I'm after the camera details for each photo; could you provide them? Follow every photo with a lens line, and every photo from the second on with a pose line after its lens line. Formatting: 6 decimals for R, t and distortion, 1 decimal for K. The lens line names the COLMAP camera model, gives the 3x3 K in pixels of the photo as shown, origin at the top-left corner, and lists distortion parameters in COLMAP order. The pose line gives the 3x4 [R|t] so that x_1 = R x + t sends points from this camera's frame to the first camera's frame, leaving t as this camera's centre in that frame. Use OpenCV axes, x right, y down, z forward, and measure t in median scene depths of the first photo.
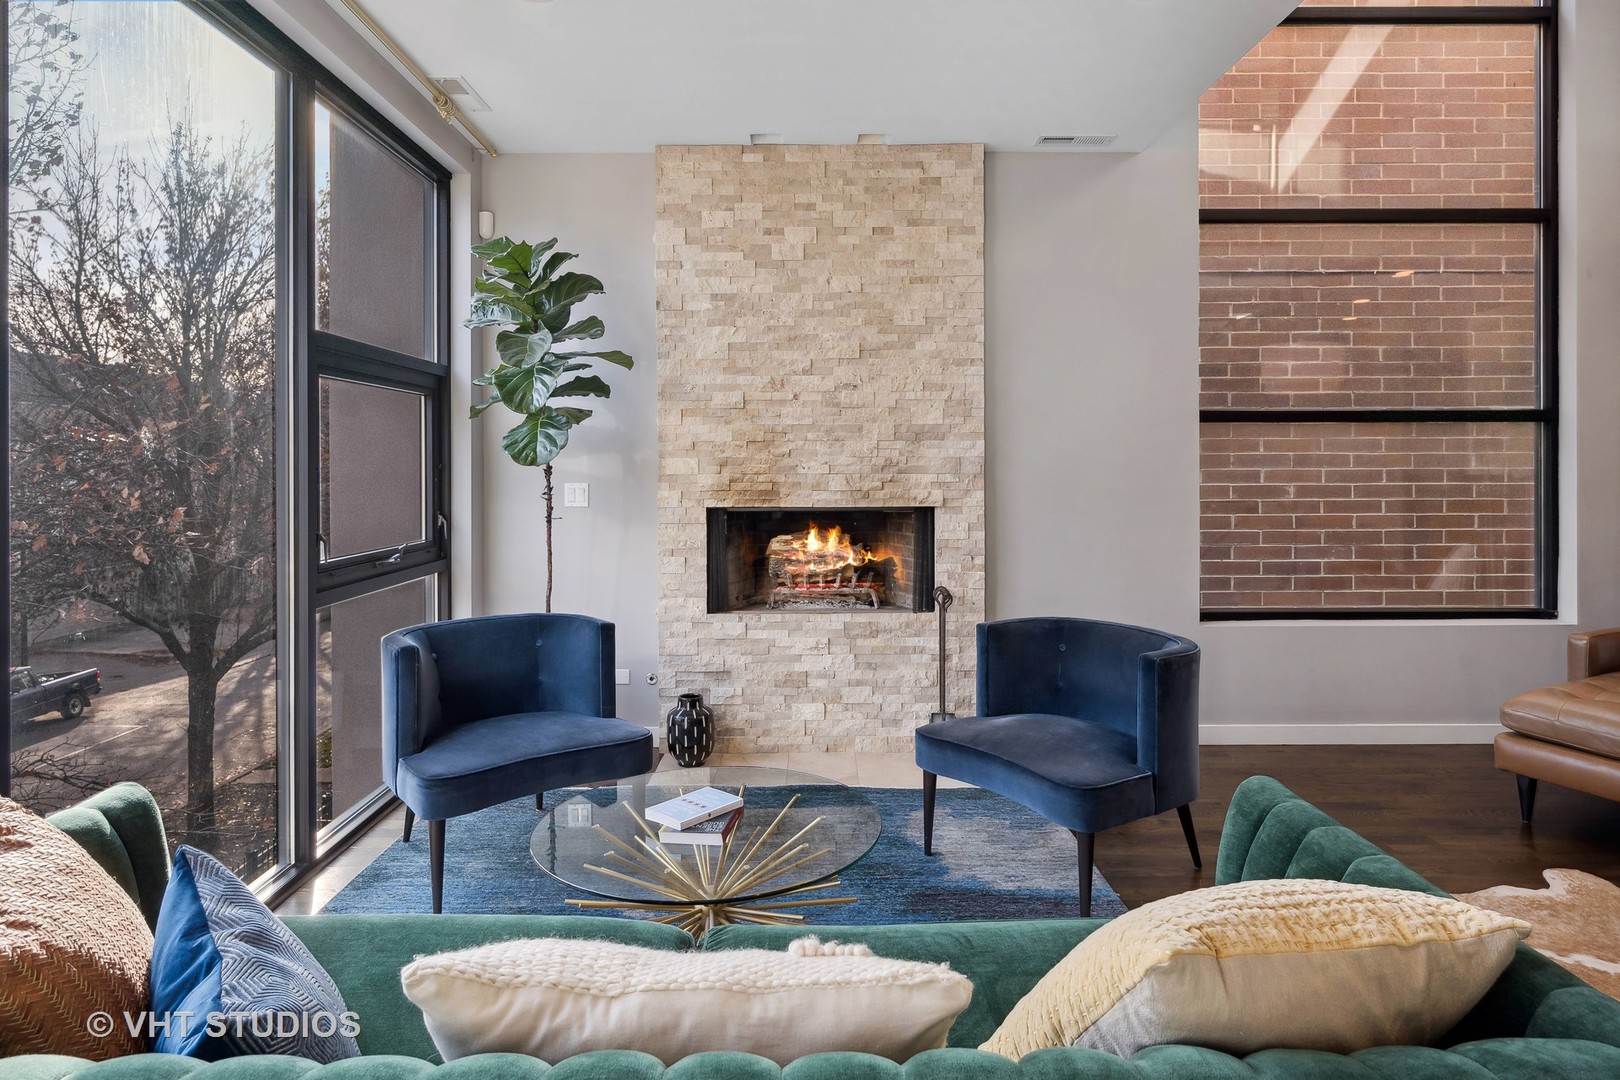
lens RADIAL K [[919.5, 0, 813.0], [0, 919.5, 464.2], [0, 0, 1]] dist [-0.008859, -0.003924]
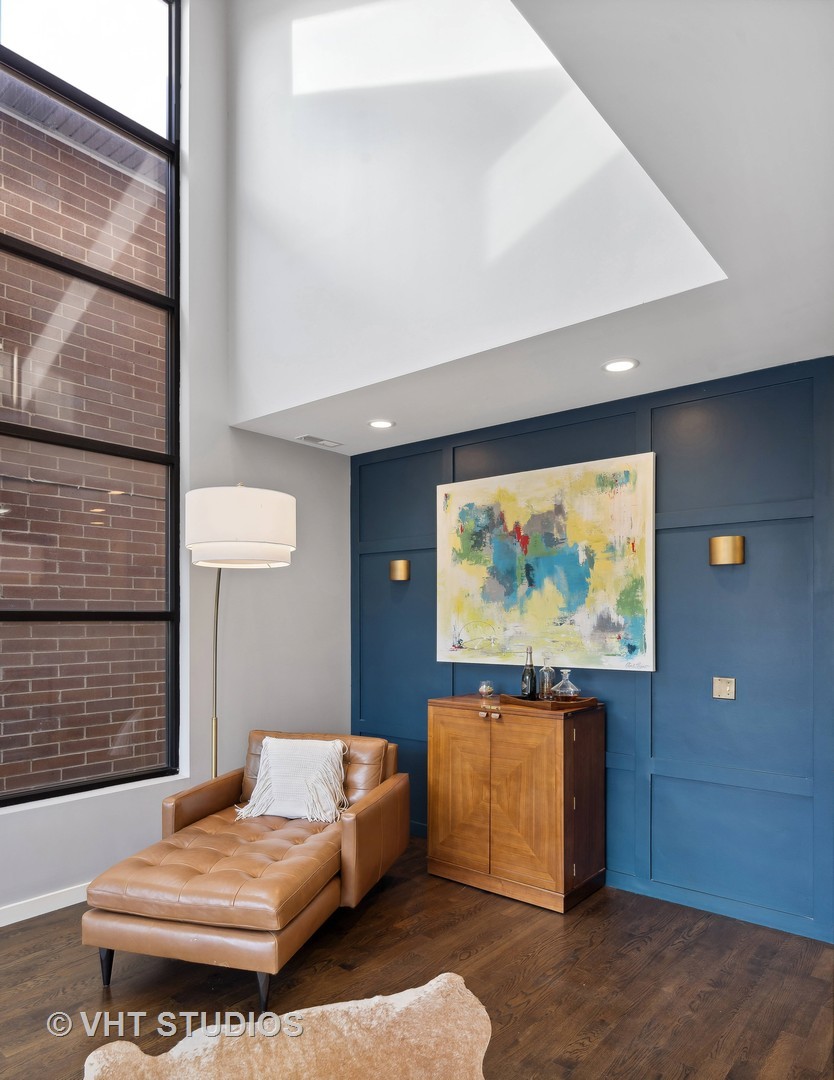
lens RADIAL K [[690.2, 0, 407.8], [0, 690.2, 619.2], [0, 0, 1]] dist [0.003171, 0.004323]
pose [[0.643729, 0.003956, 0.765244, 0.292527], [-0.000319, 0.999988, -0.004902, -0.047639], [-0.765254, 0.002912, 0.643722, 0.127481]]
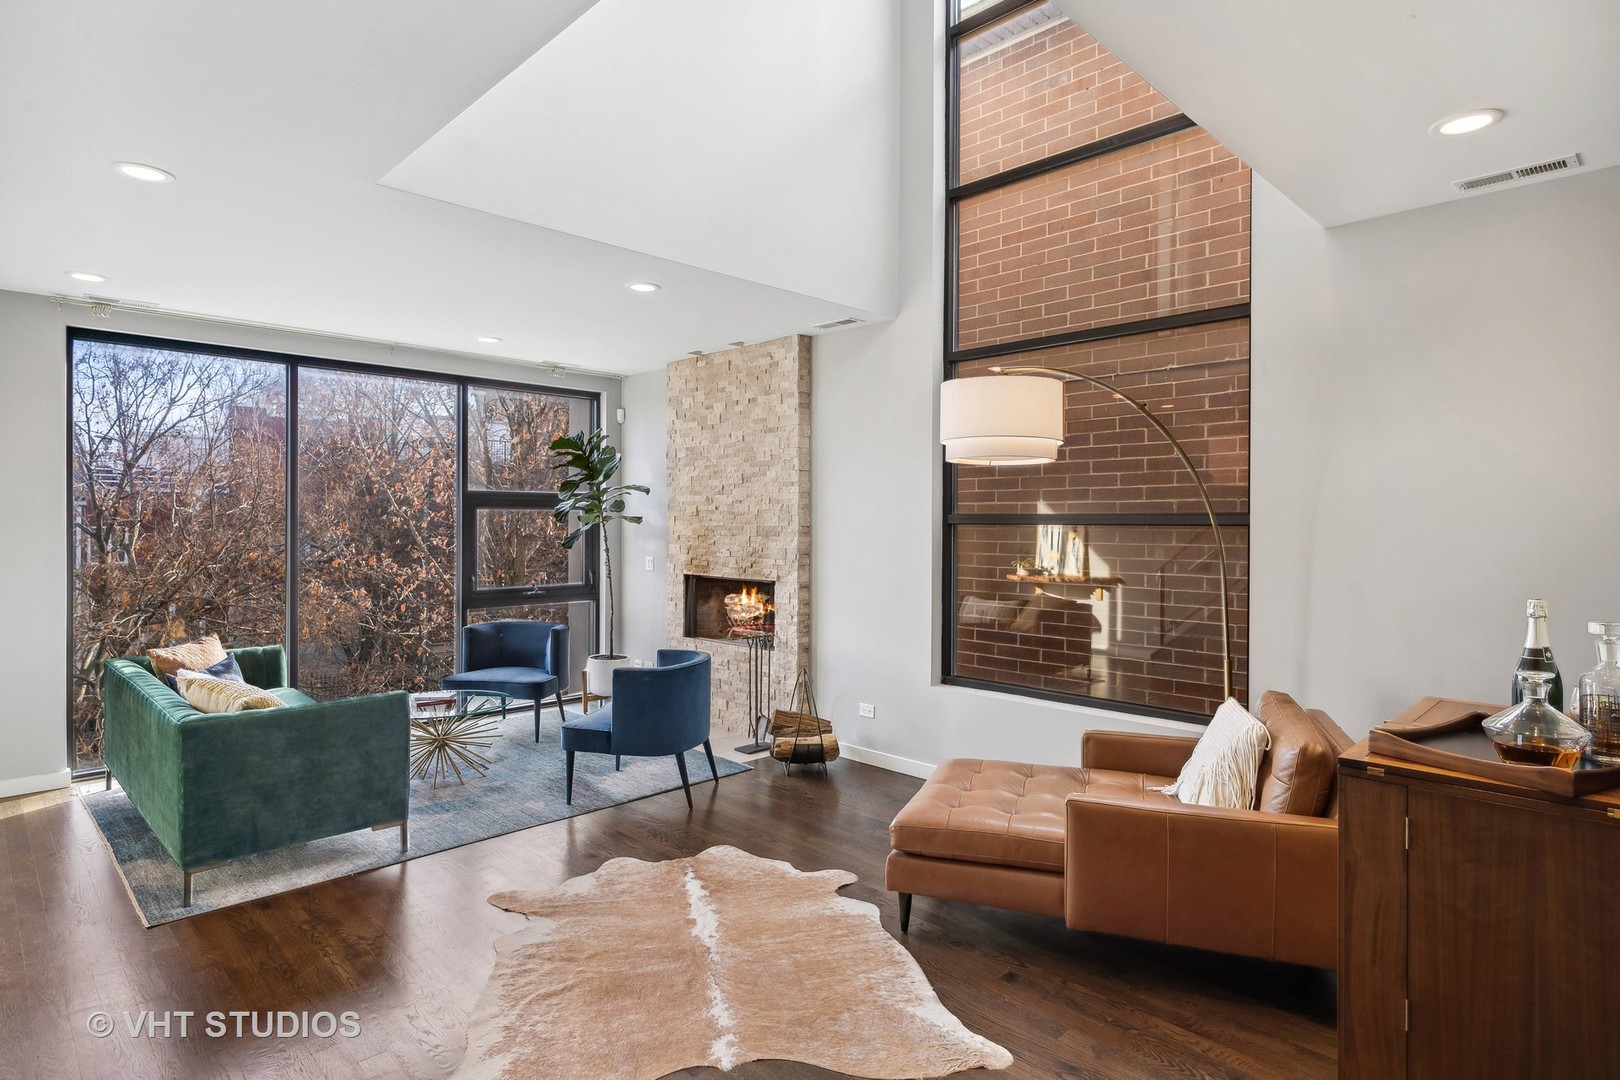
lens RADIAL K [[861.7, 0, 811.9], [0, 861.7, 528.3], [0, 0, 1]] dist [0.006108, 0.000859]
pose [[0.708469, 0.009314, -0.705680, 1.168466], [-0.005386, 0.999955, 0.007791, -0.050937], [0.705721, -0.001719, 0.708488, 0.043160]]
